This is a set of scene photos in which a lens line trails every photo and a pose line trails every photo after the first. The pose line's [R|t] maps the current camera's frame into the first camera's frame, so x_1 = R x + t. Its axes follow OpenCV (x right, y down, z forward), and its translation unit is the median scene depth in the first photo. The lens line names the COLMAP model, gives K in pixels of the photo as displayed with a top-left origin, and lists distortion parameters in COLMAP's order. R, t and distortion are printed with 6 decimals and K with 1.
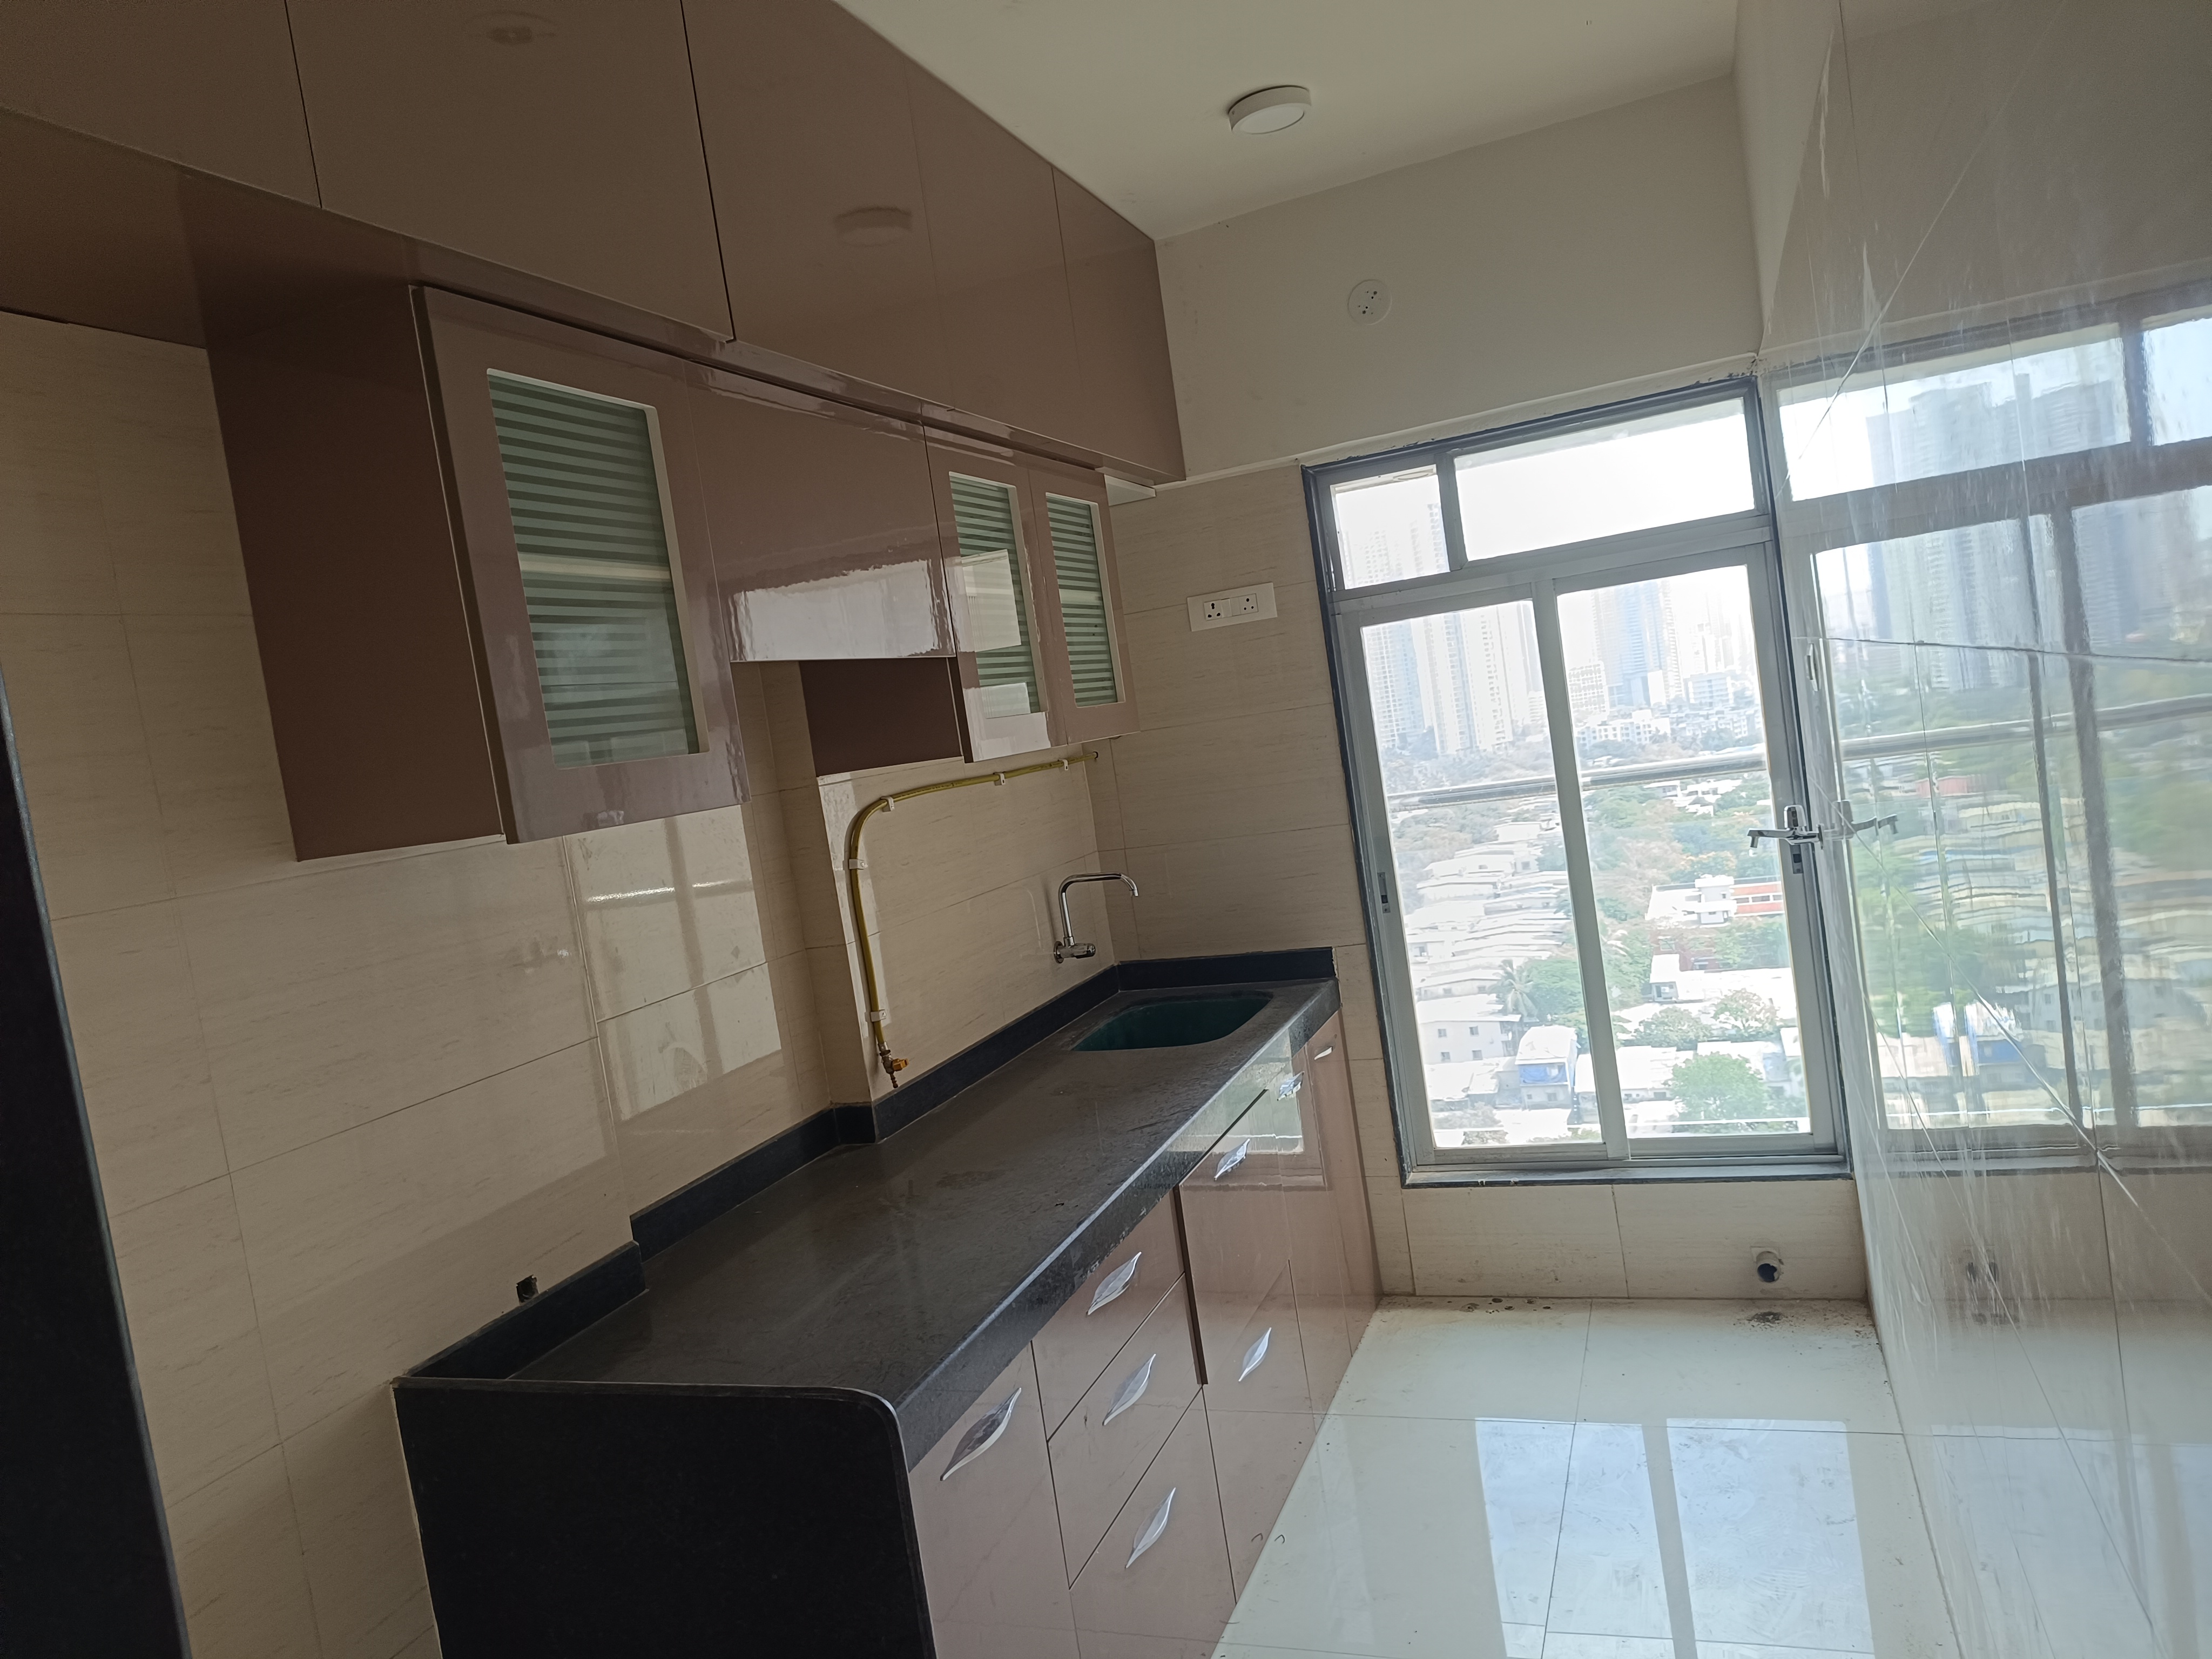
lens RADIAL K [[1540.9, 0, 1071.7], [0, 1540.9, 829.7], [0, 0, 1]] dist [0.048028, -0.050503]
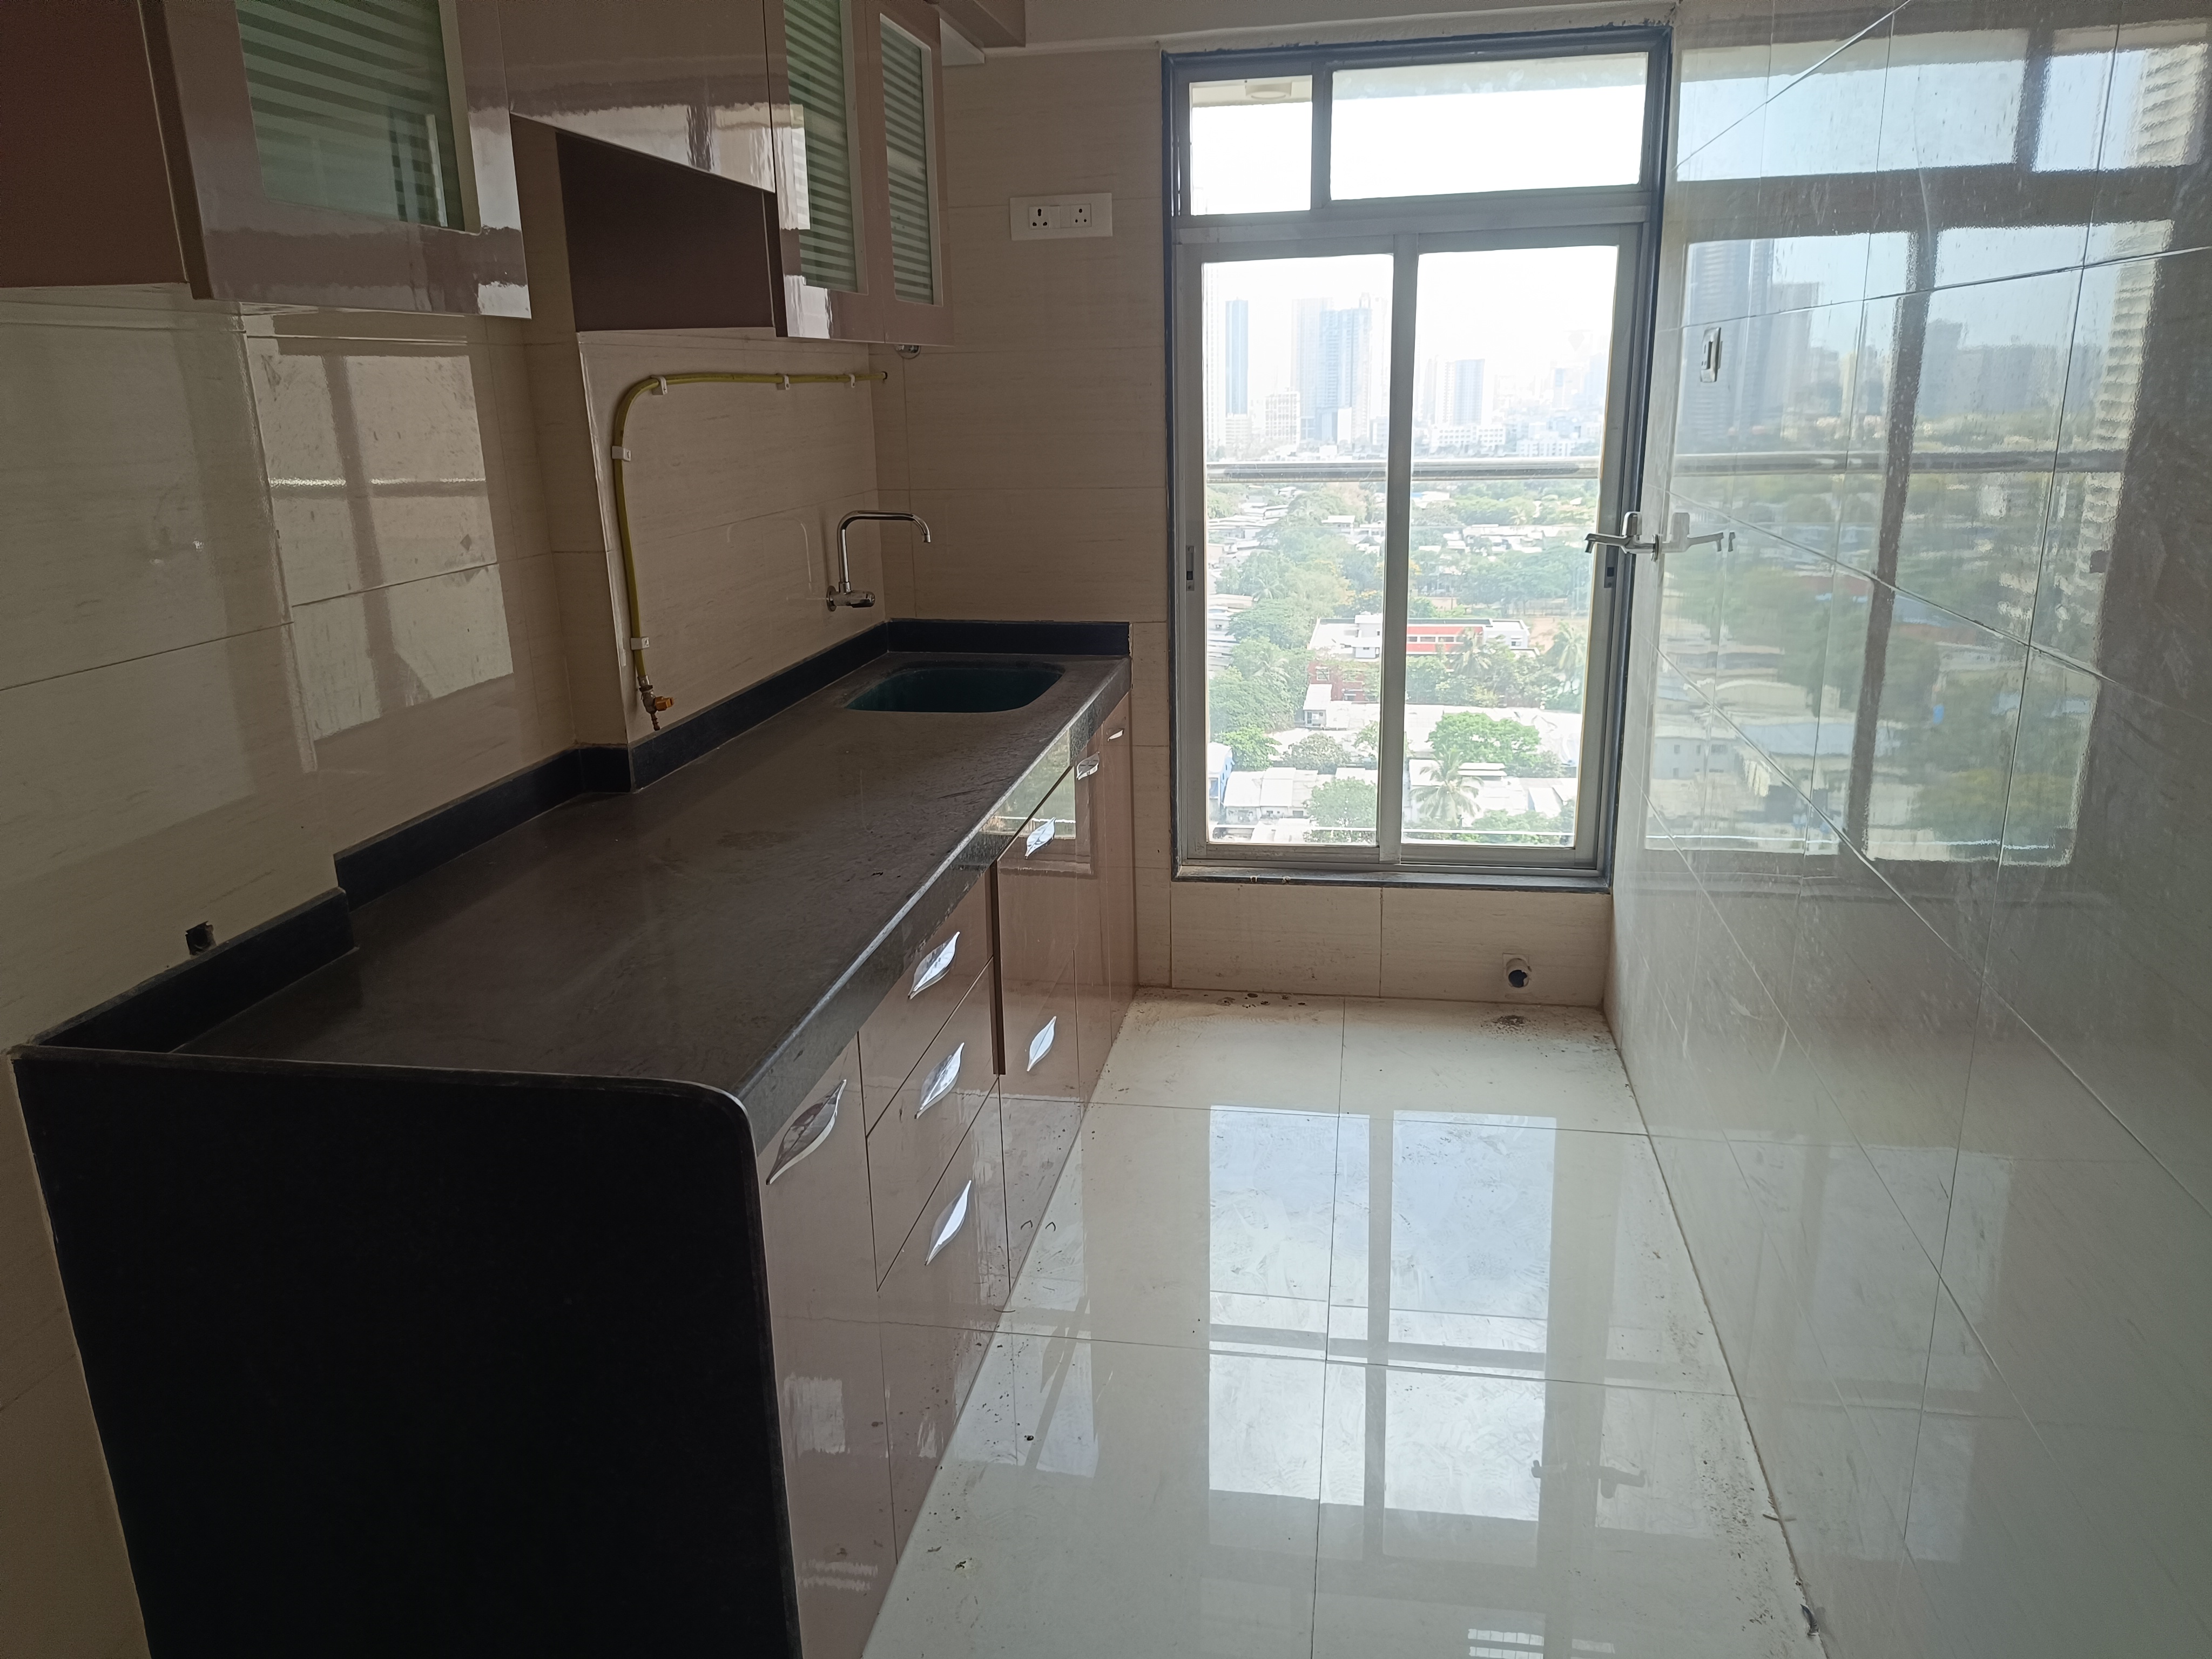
lens RADIAL K [[1546.8, 0, 1098.5], [0, 1546.8, 816.2], [0, 0, 1]] dist [0.041900, -0.055326]
pose [[0.971318, 0.064154, 0.228967, -0.056461], [-0.105801, 0.978950, 0.174534, 0.031763], [-0.212951, -0.193753, 0.957660, 0.103802]]
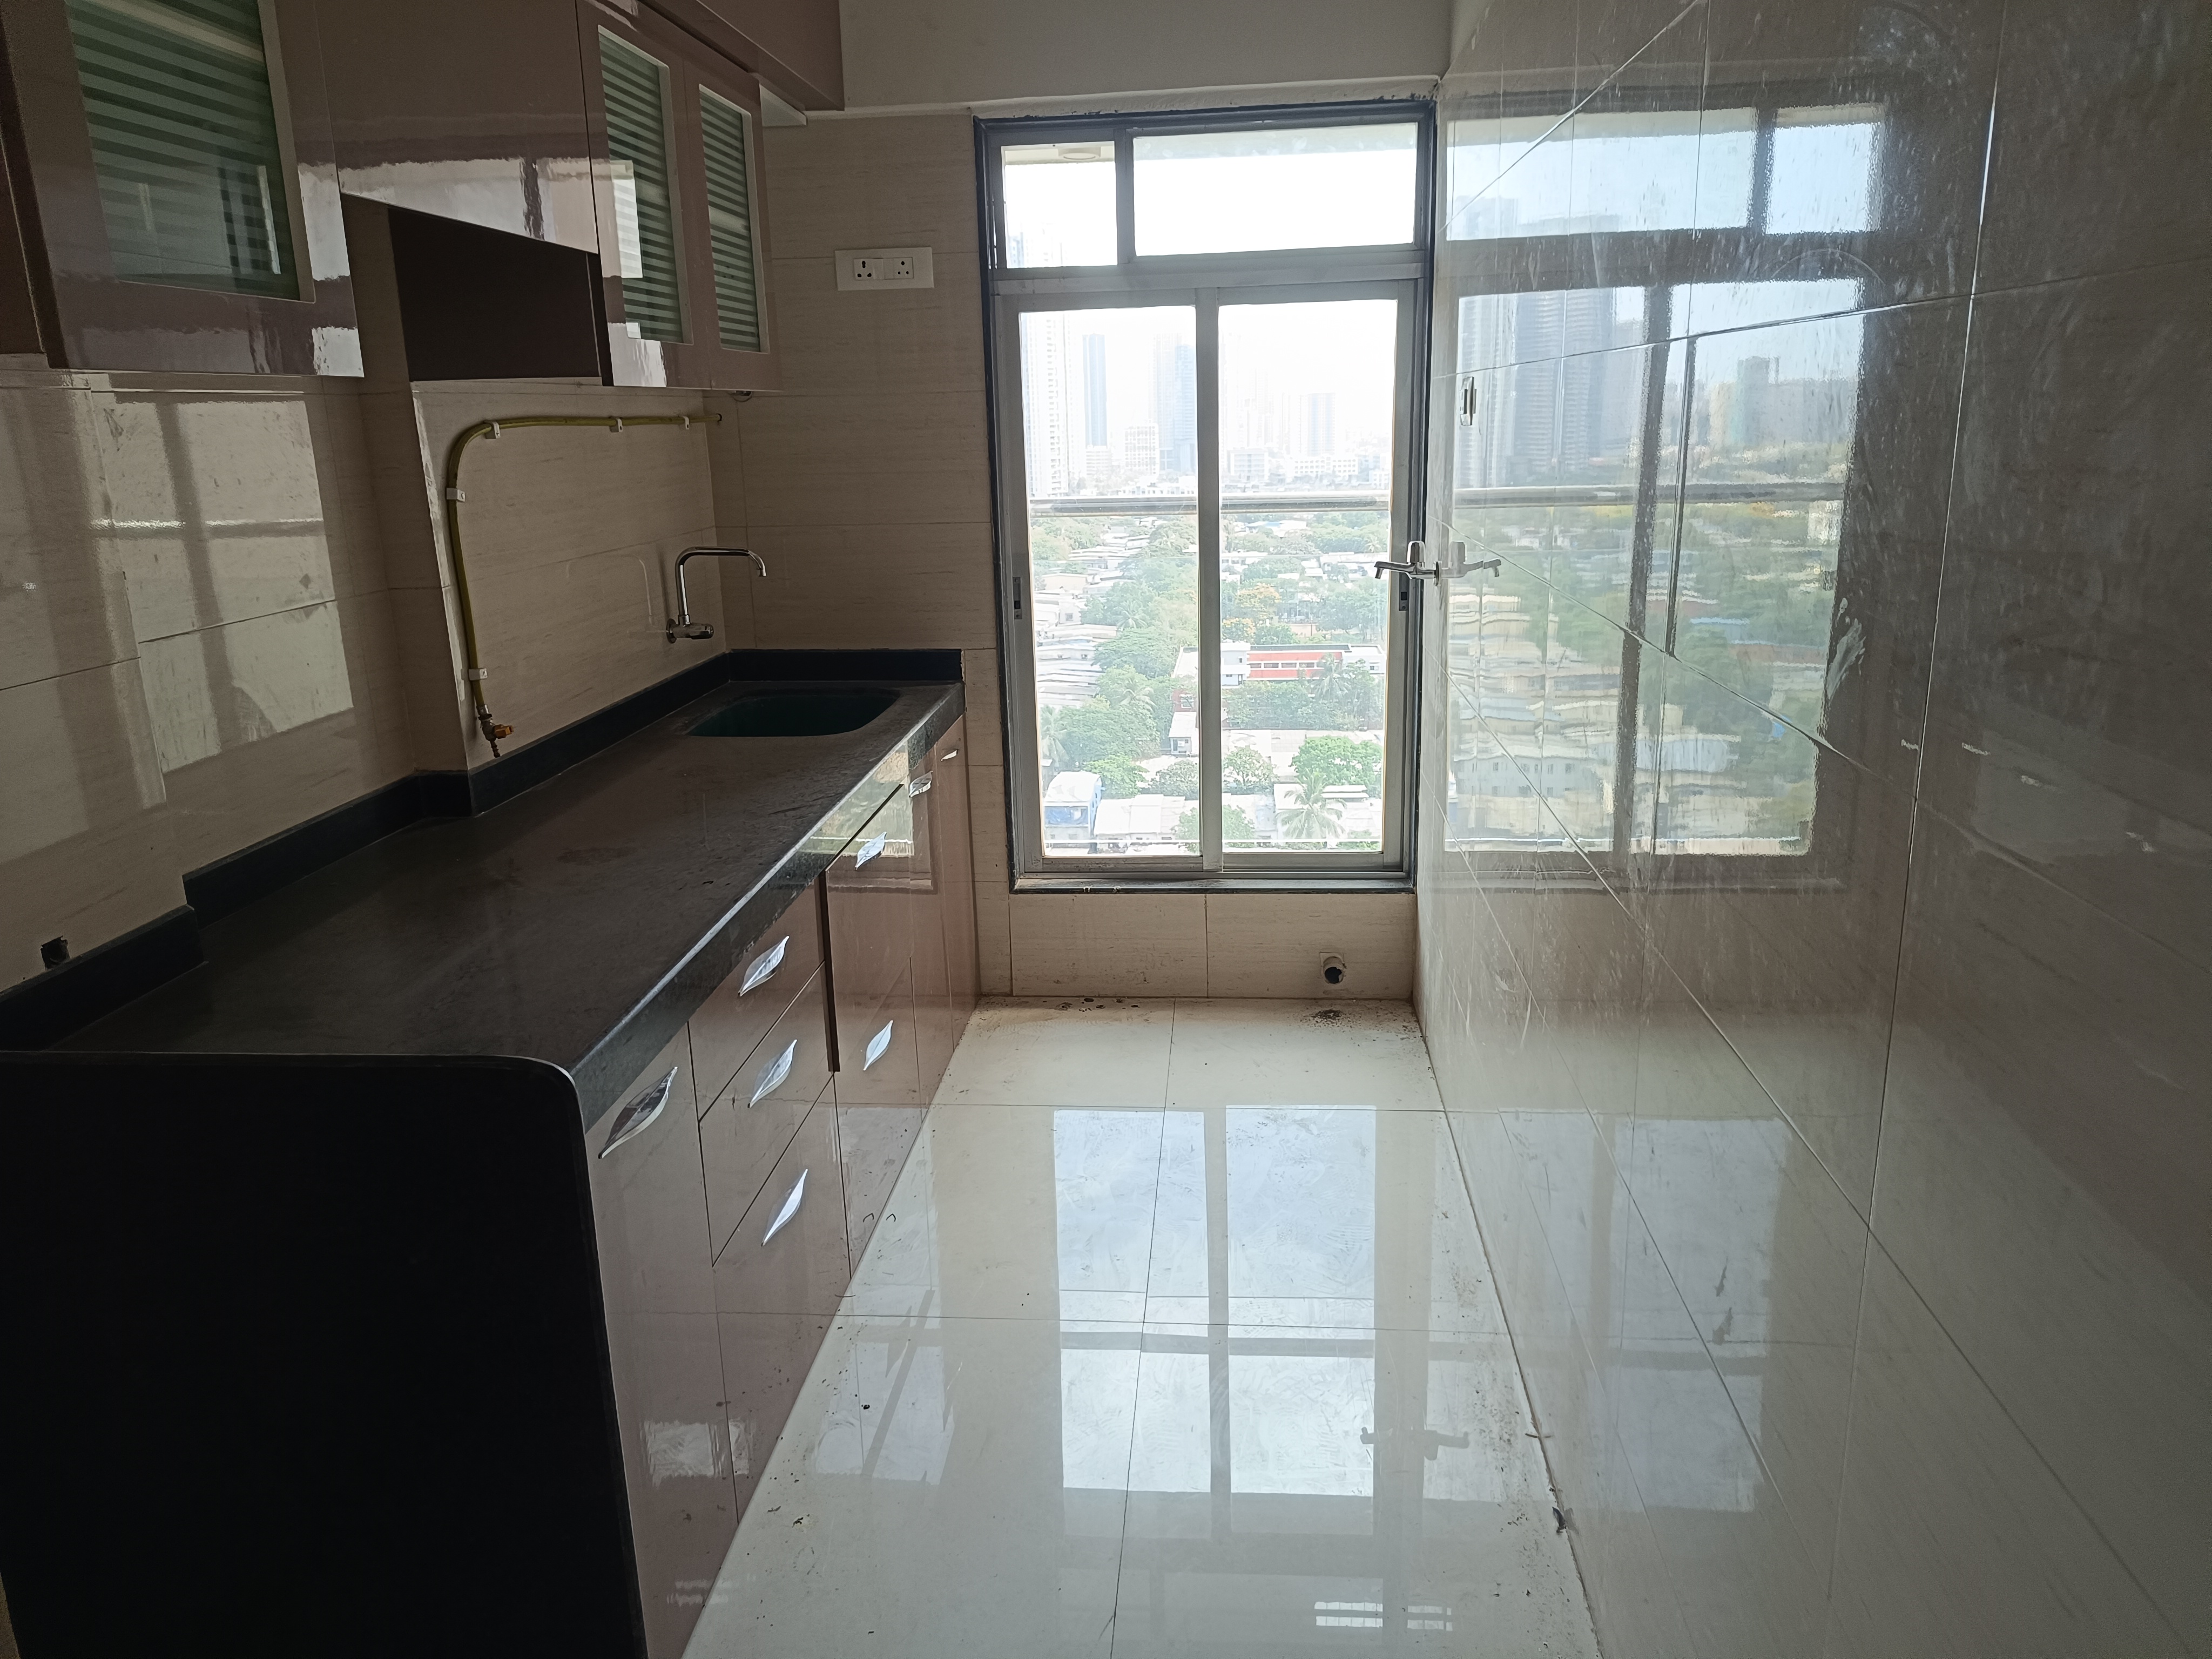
lens RADIAL K [[1546.8, 0, 1098.5], [0, 1546.8, 816.2], [0, 0, 1]] dist [0.041900, -0.055326]
pose [[0.950246, 0.044593, 0.308292, -0.047460], [-0.093971, 0.984629, 0.147225, 0.029640], [-0.296988, -0.168870, 0.939830, 0.045353]]
